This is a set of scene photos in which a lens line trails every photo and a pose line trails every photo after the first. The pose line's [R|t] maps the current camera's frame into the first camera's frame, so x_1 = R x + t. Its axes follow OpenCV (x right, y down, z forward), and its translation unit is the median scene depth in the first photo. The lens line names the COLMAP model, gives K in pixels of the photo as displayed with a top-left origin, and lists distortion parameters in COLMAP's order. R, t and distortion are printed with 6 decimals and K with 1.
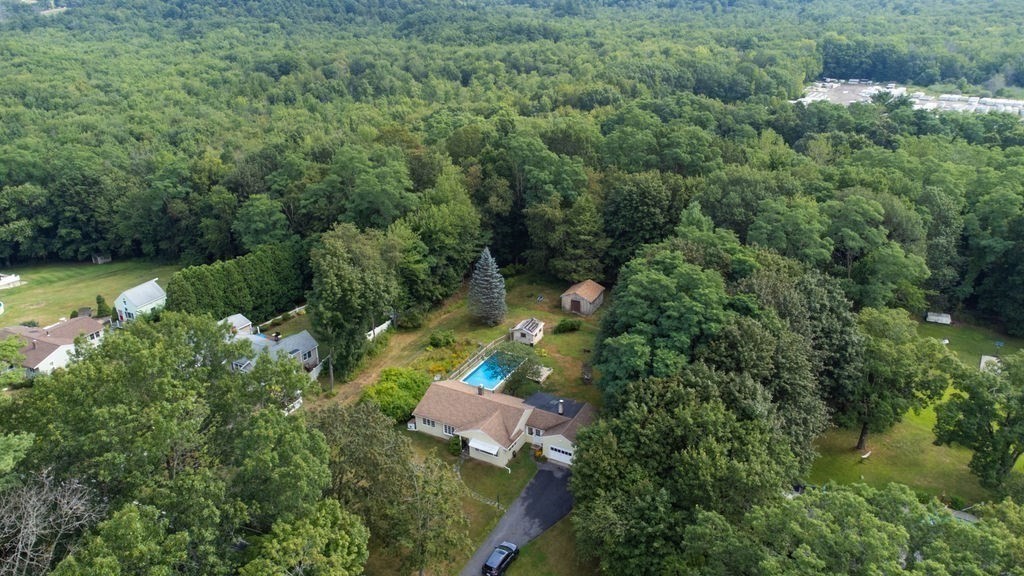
lens RADIAL K [[732.7, 0, 512.0], [0, 732.7, 288.0], [0, 0, 1]] dist [0.060824, -0.002758]
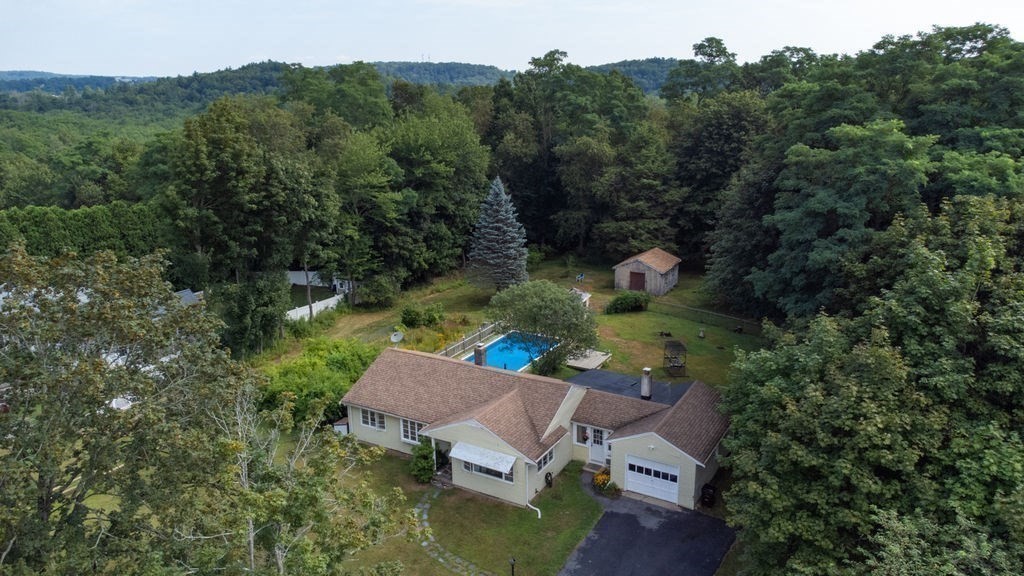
lens RADIAL K [[732.7, 0, 512.0], [0, 732.7, 288.0], [0, 0, 1]] dist [0.060824, -0.002758]
pose [[0.999682, 0.003830, -0.024927, -0.006721], [-0.007334, 0.989833, -0.142043, 0.130823], [0.024129, 0.142181, 0.989547, 0.397524]]
